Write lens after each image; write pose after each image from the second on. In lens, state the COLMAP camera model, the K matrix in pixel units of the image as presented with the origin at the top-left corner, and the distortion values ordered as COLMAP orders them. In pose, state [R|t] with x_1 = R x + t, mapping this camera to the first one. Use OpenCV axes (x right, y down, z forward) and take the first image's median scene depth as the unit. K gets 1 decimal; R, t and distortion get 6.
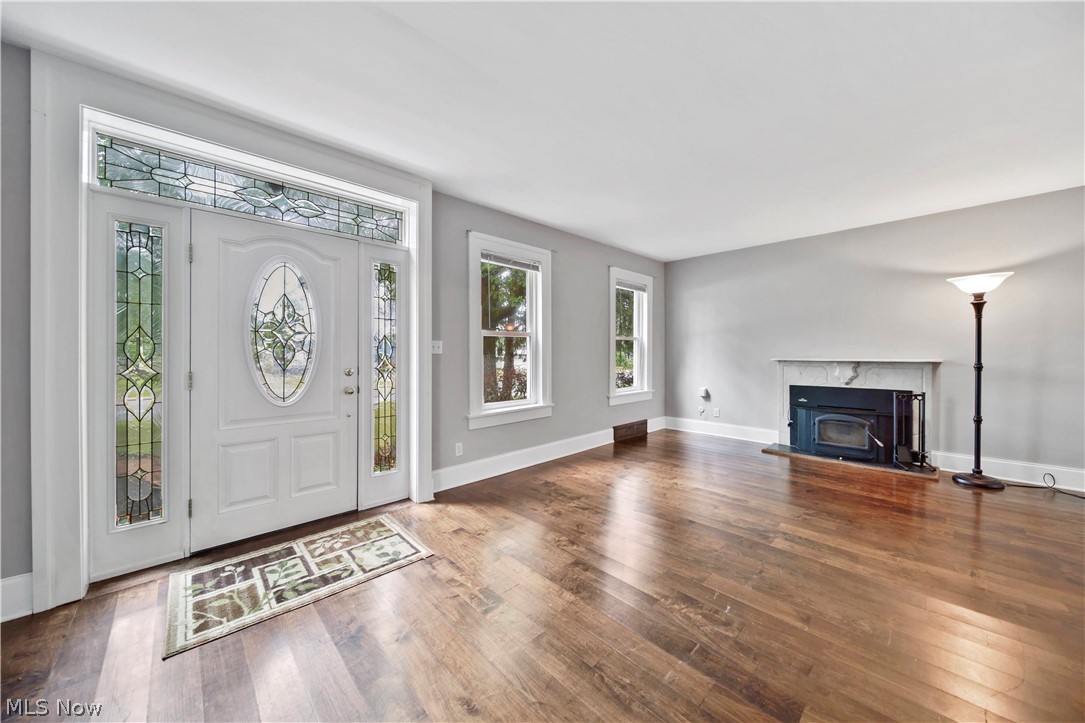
lens RADIAL K [[380.5, 0, 546.9], [0, 380.5, 356.3], [0, 0, 1]] dist [-0.001244, -0.000279]
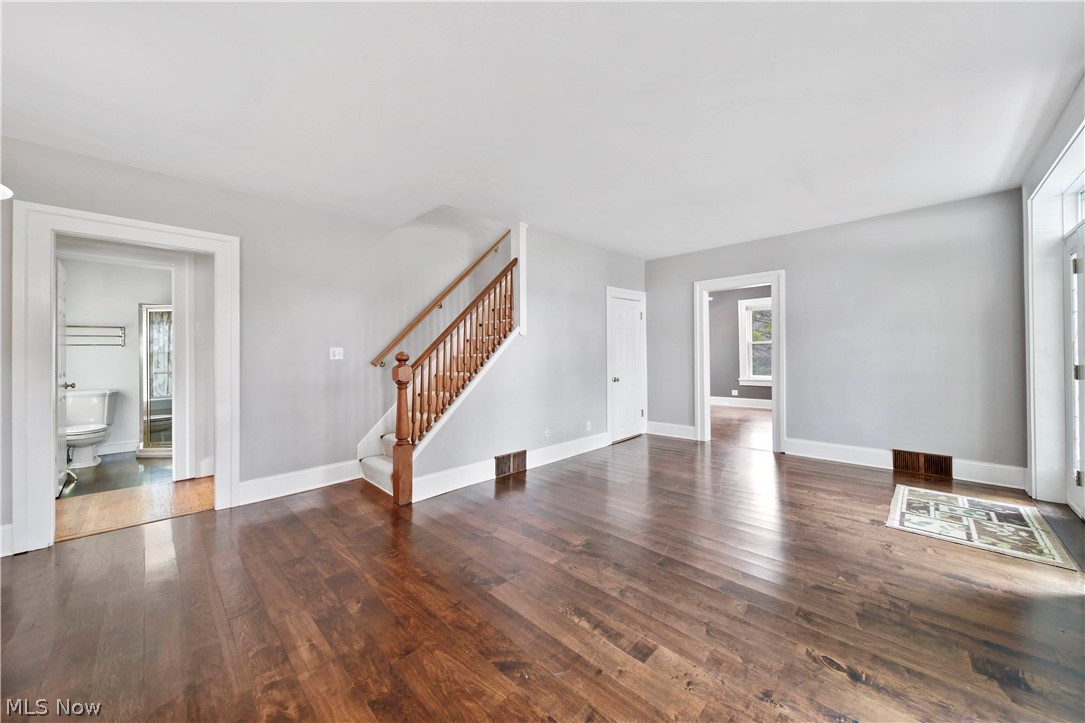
lens RADIAL K [[380.5, 0, 540.3], [0, 380.5, 352.3], [0, 0, 1]] dist [-0.001244, -0.000279]
pose [[-0.999708, 0.013073, -0.020309, 0.697265], [0.012943, 0.999895, 0.006552, -0.024048], [0.020393, 0.006287, -0.999772, 1.934232]]
